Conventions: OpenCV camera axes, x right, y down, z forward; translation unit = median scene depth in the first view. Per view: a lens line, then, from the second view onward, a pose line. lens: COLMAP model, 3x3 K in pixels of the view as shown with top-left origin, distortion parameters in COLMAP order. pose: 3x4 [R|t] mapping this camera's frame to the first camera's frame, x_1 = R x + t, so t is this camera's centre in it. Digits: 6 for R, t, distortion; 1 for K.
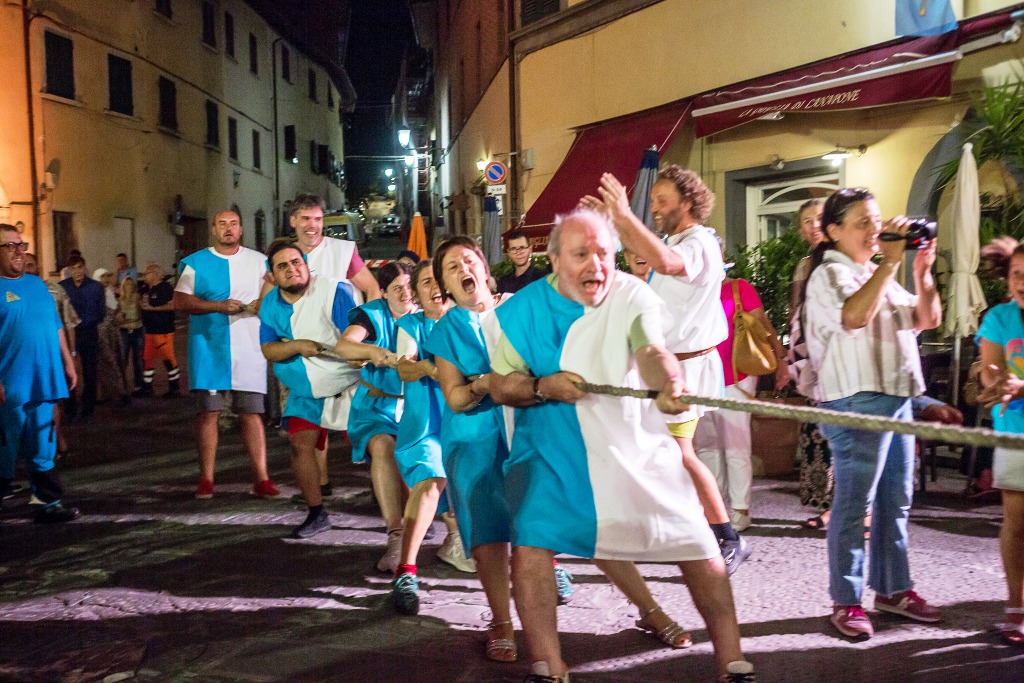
lens RADIAL K [[1044.1, 0, 512.0], [0, 1044.1, 341.5], [0, 0, 1]] dist [-0.052391, 0.029029]
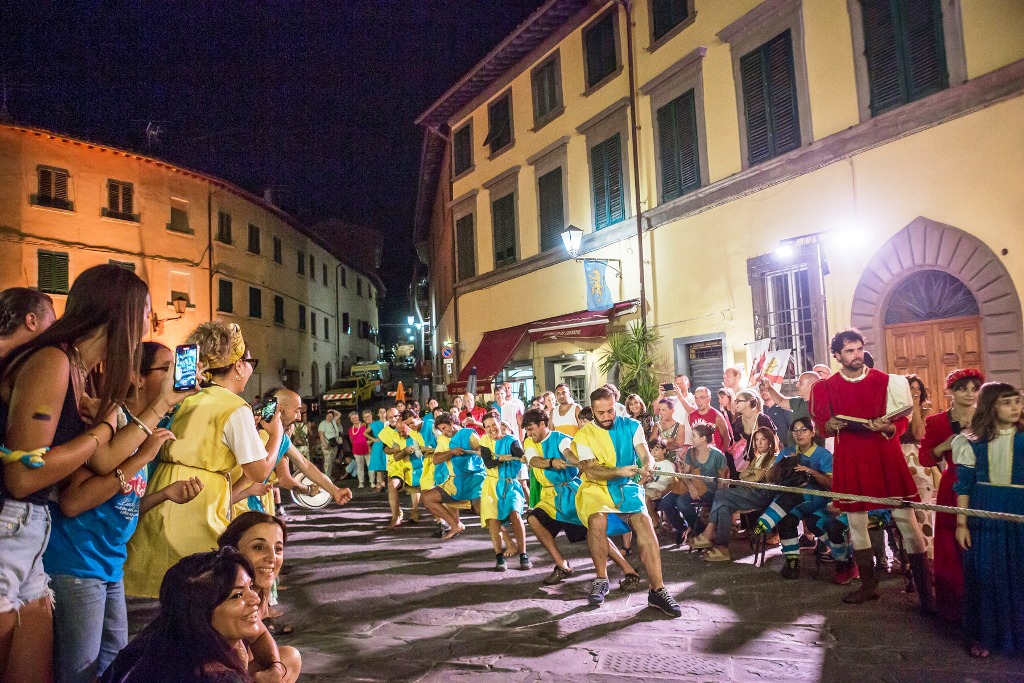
lens RADIAL K [[718.6, 0, 512.0], [0, 718.6, 341.5], [0, 0, 1]] dist [-0.090363, -0.000423]
pose [[0.999615, -0.020346, 0.018868, 0.047475], [0.022620, 0.991335, -0.129399, -0.001191], [-0.016072, 0.129776, 0.991413, -0.214094]]
